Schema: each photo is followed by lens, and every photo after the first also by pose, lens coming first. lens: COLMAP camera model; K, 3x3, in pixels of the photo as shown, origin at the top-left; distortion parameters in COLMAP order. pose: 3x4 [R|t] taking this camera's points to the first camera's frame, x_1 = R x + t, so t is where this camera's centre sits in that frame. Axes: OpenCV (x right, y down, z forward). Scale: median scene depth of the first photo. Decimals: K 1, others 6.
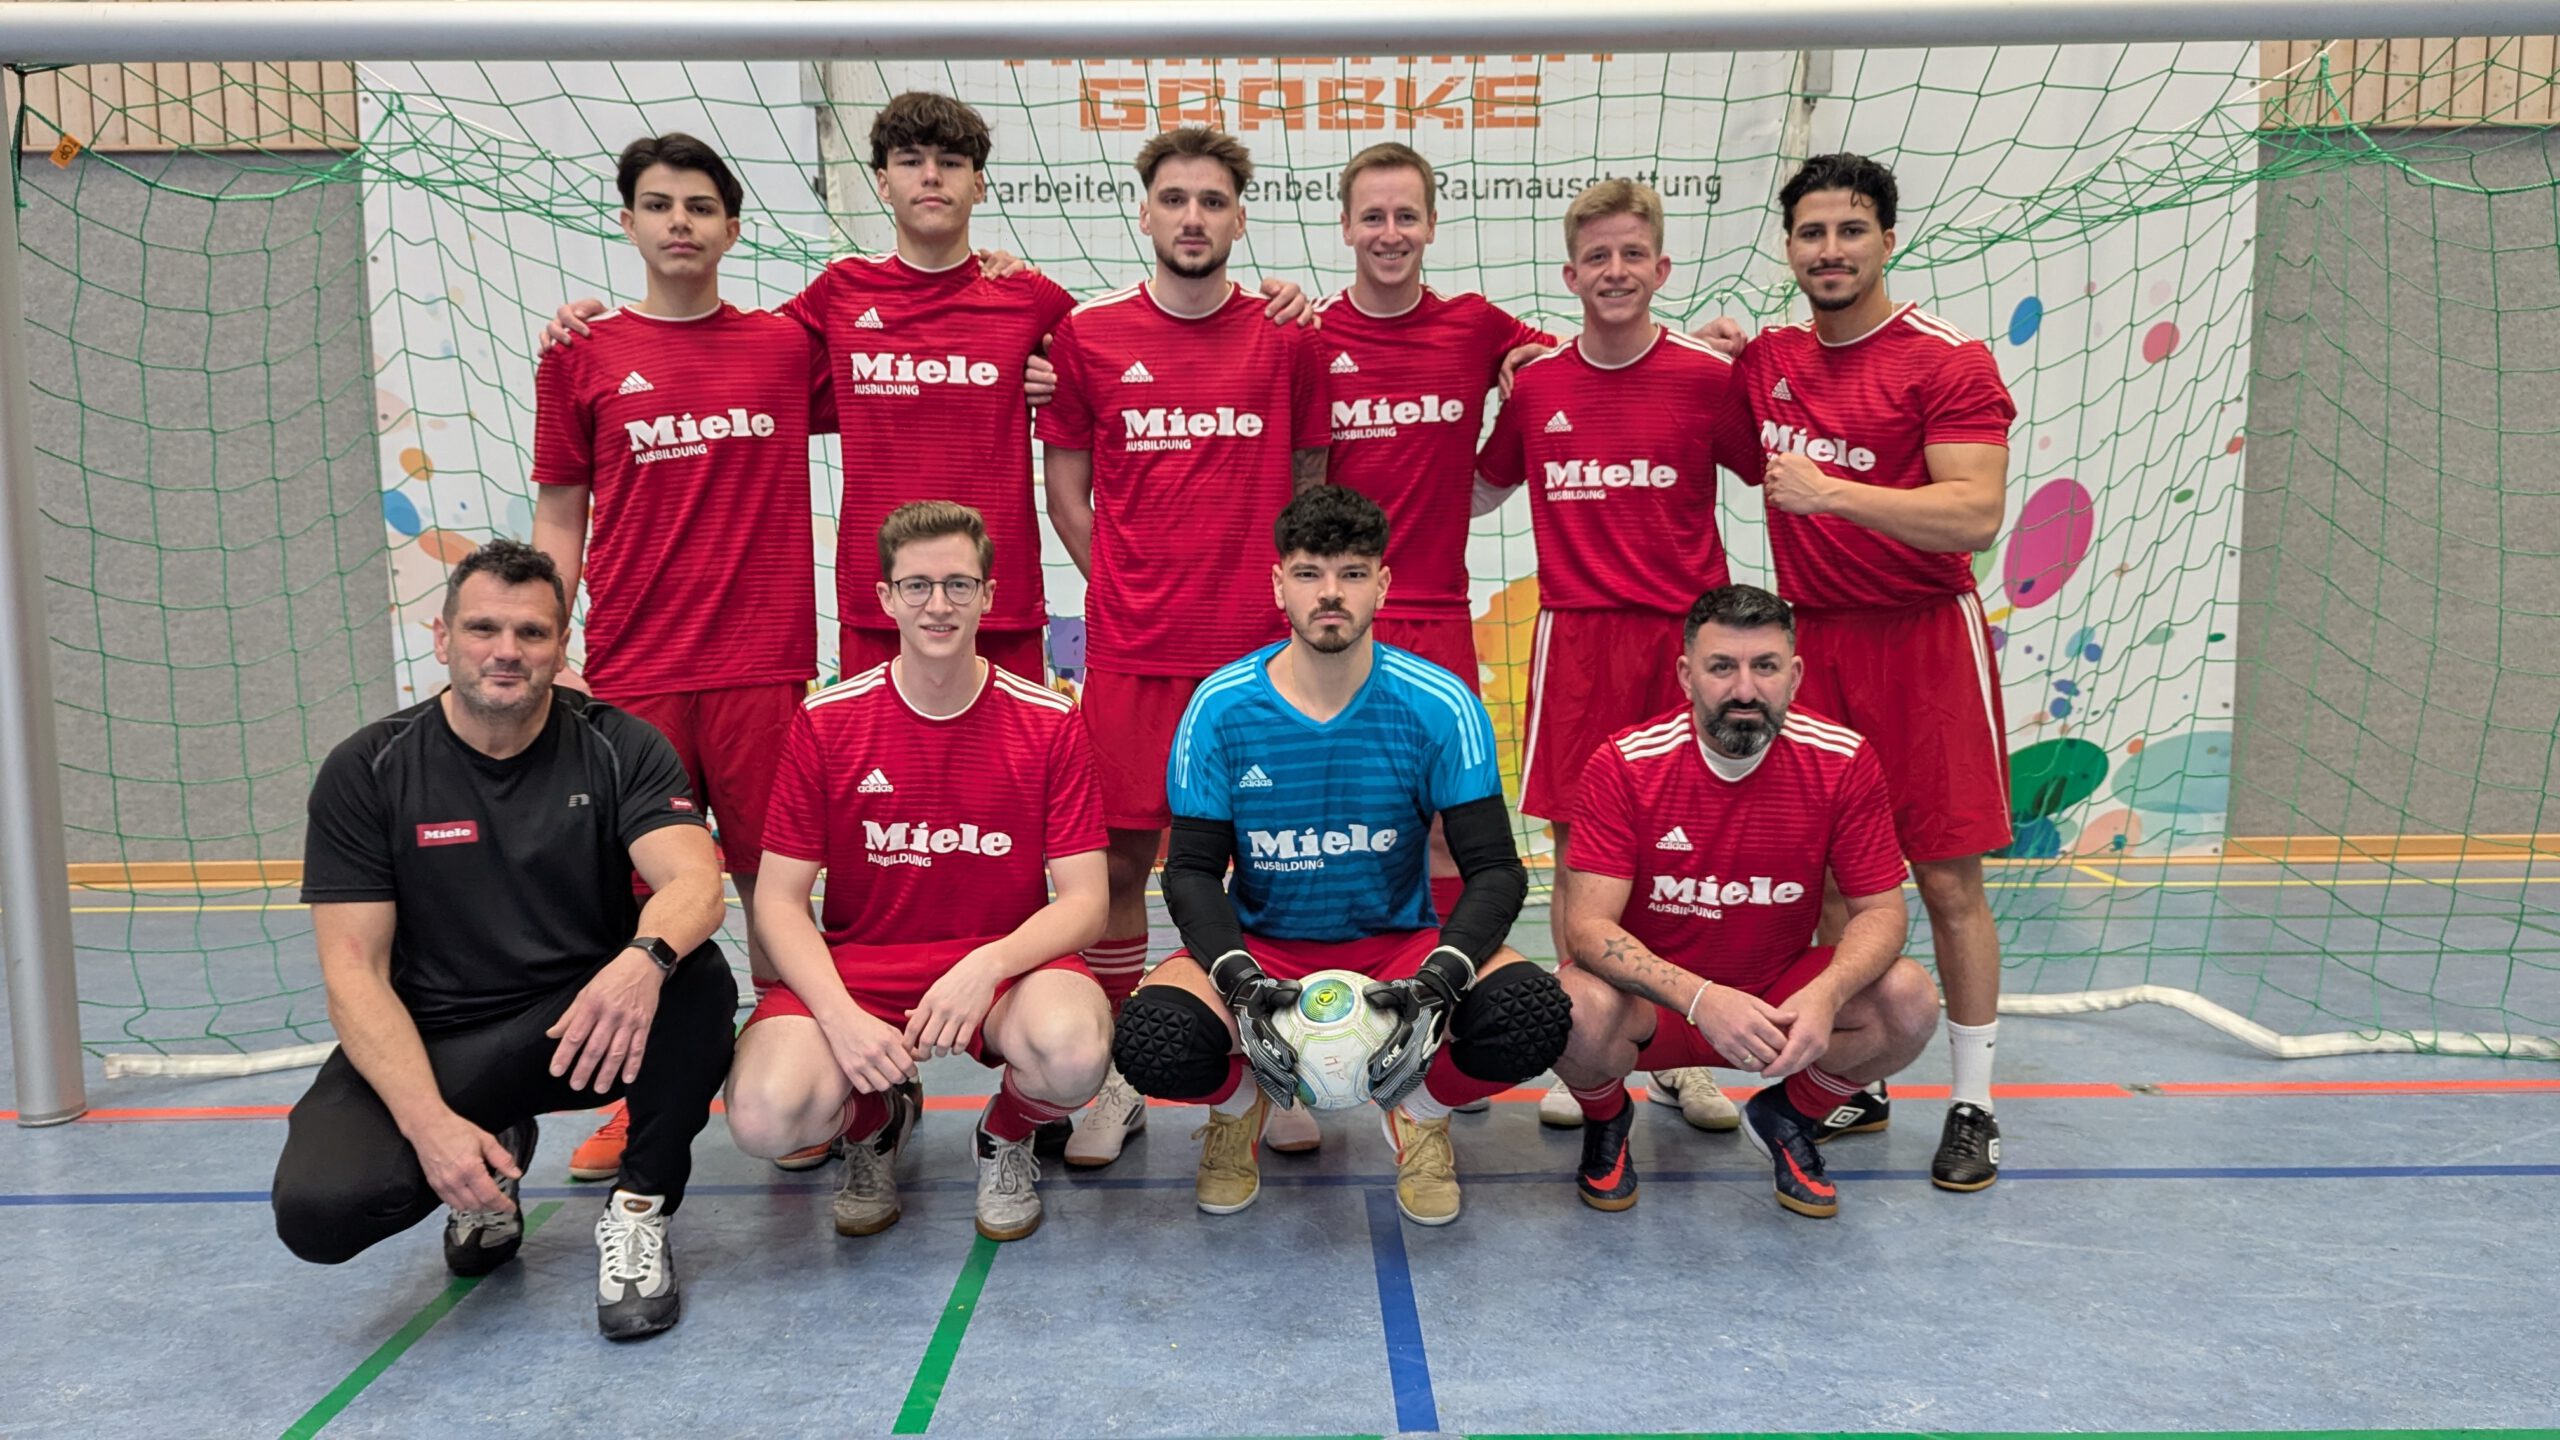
lens RADIAL K [[1794.4, 0, 1293.6], [0, 1794.4, 726.8], [0, 0, 1]] dist [0.063795, -0.054767]
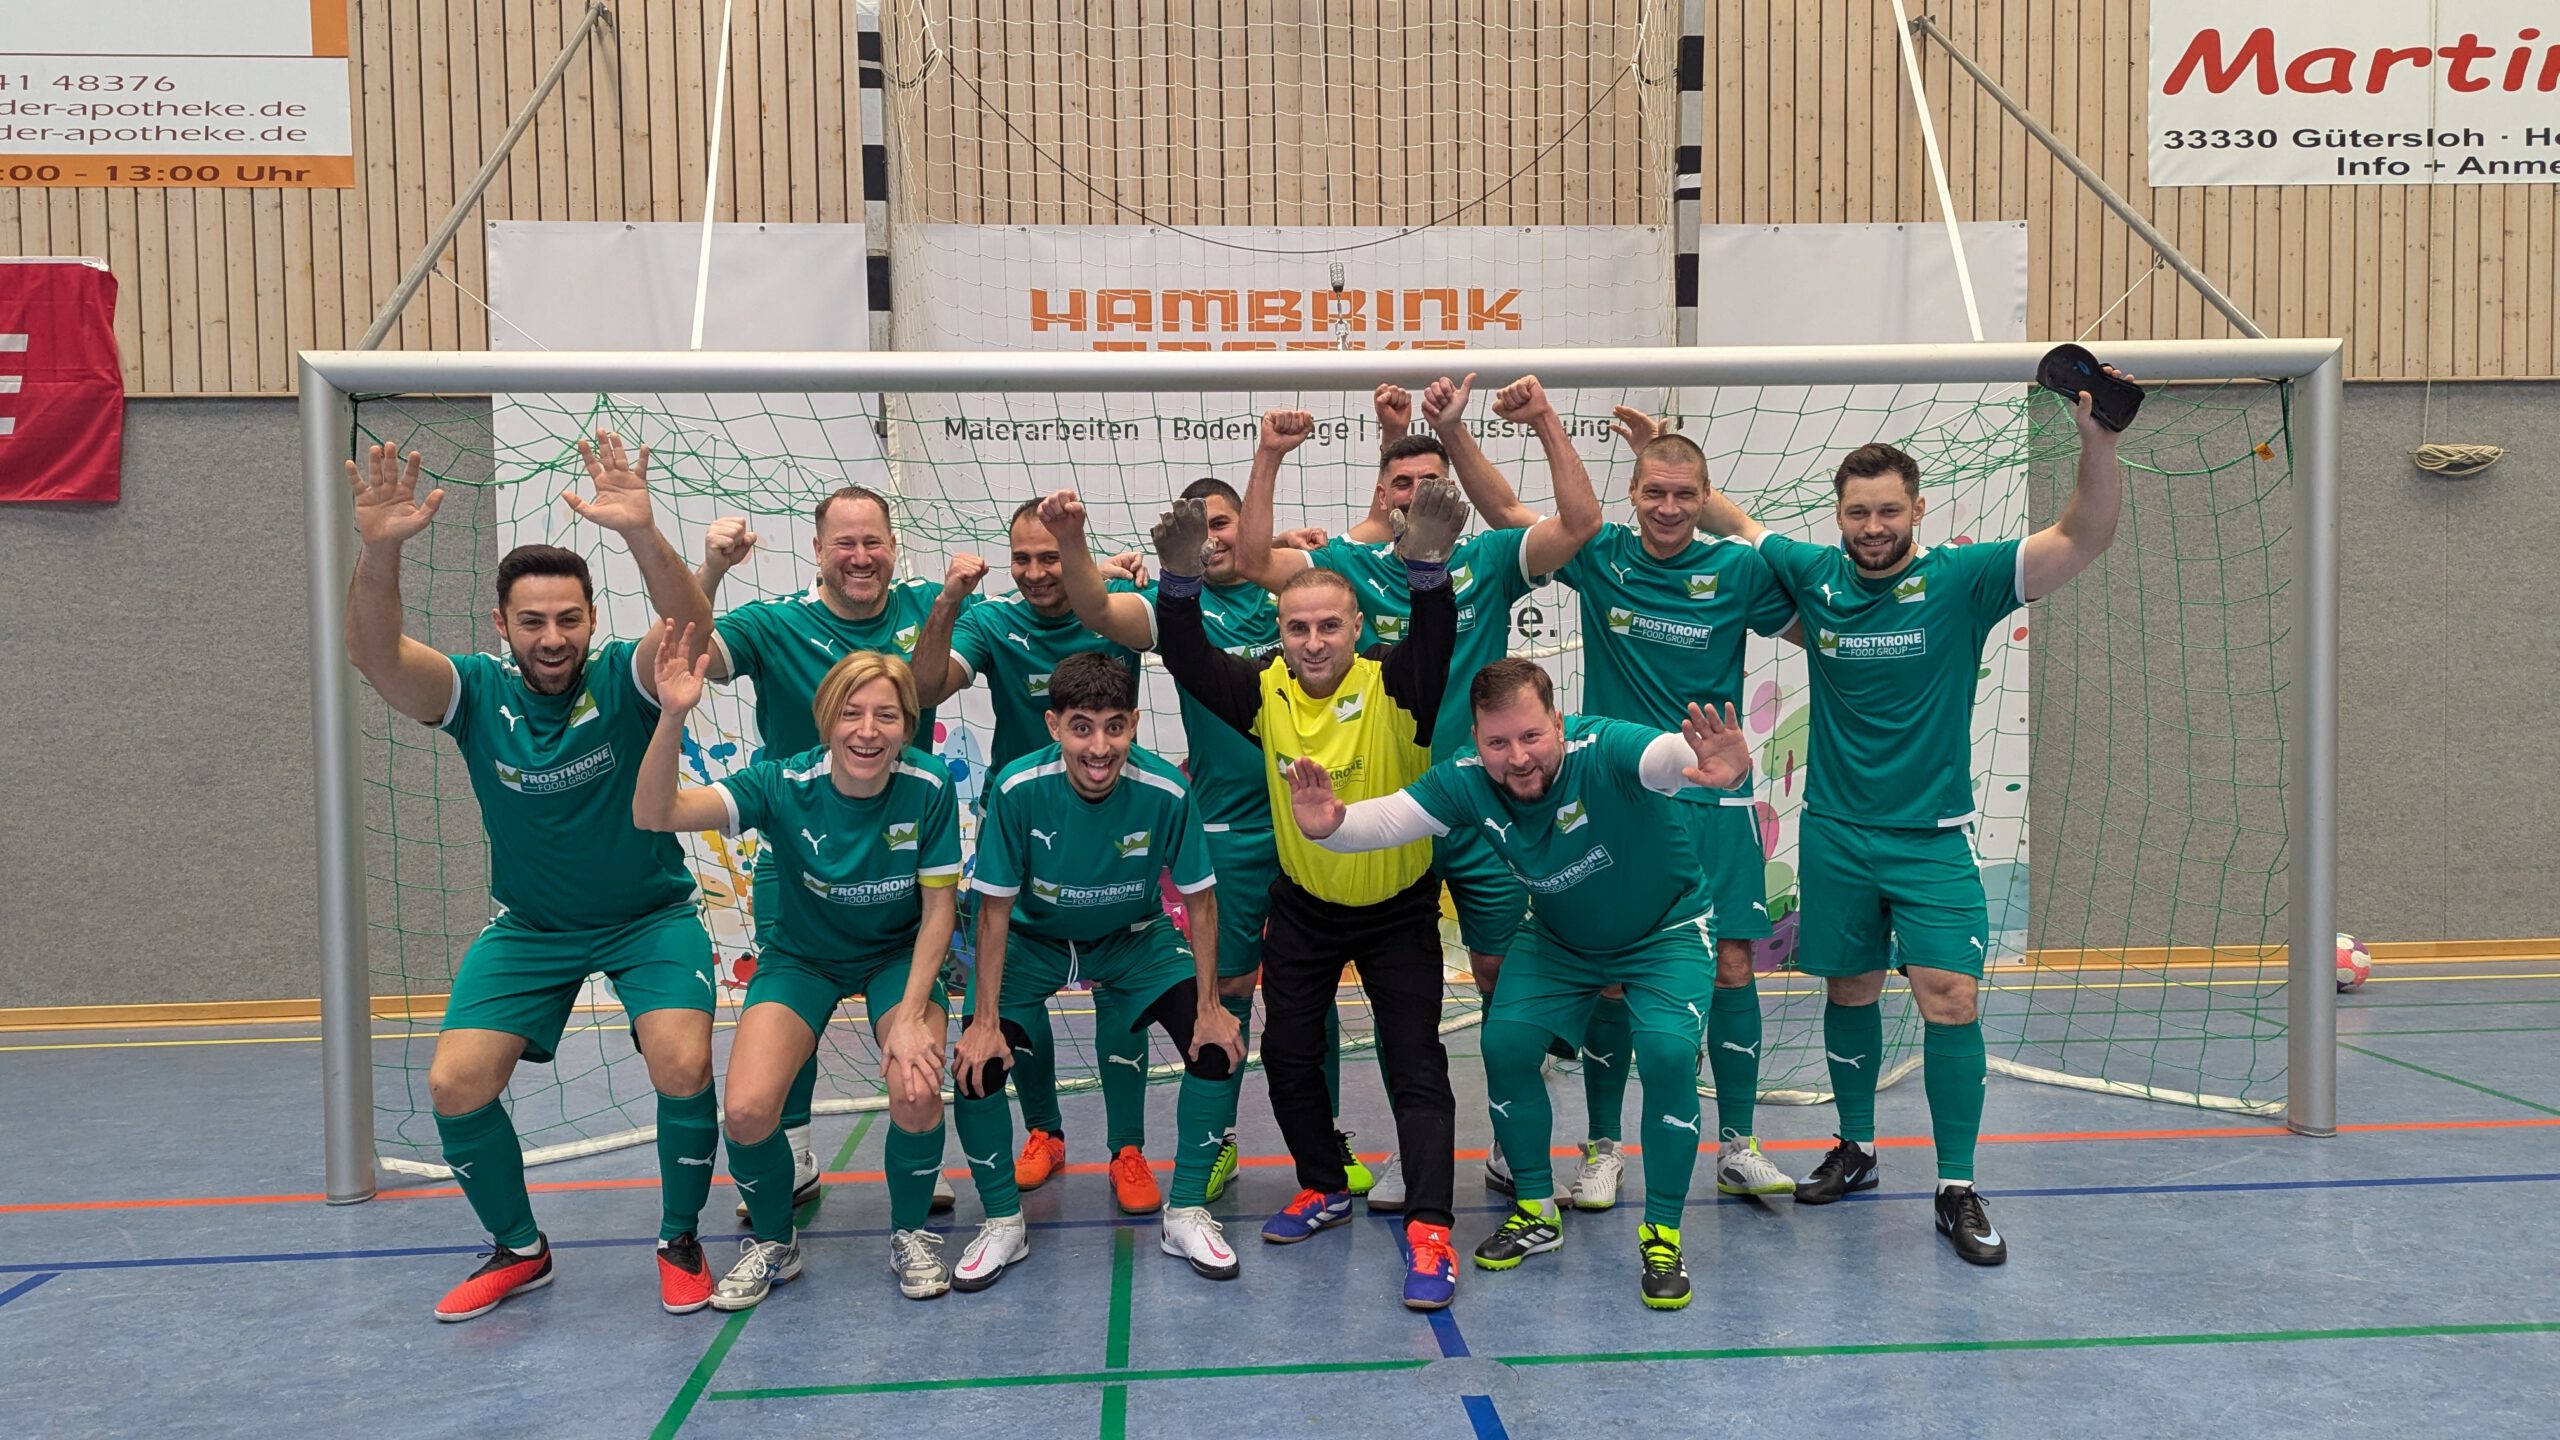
lens RADIAL K [[1751.5, 0, 1293.0], [0, 1751.5, 718.2], [0, 0, 1]] dist [0.073034, -0.060692]
pose [[0.998256, -0.006947, 0.058620, -0.103065], [0.011307, 0.997166, -0.074377, -0.022923], [-0.057937, 0.074910, 0.995506, -0.340480]]
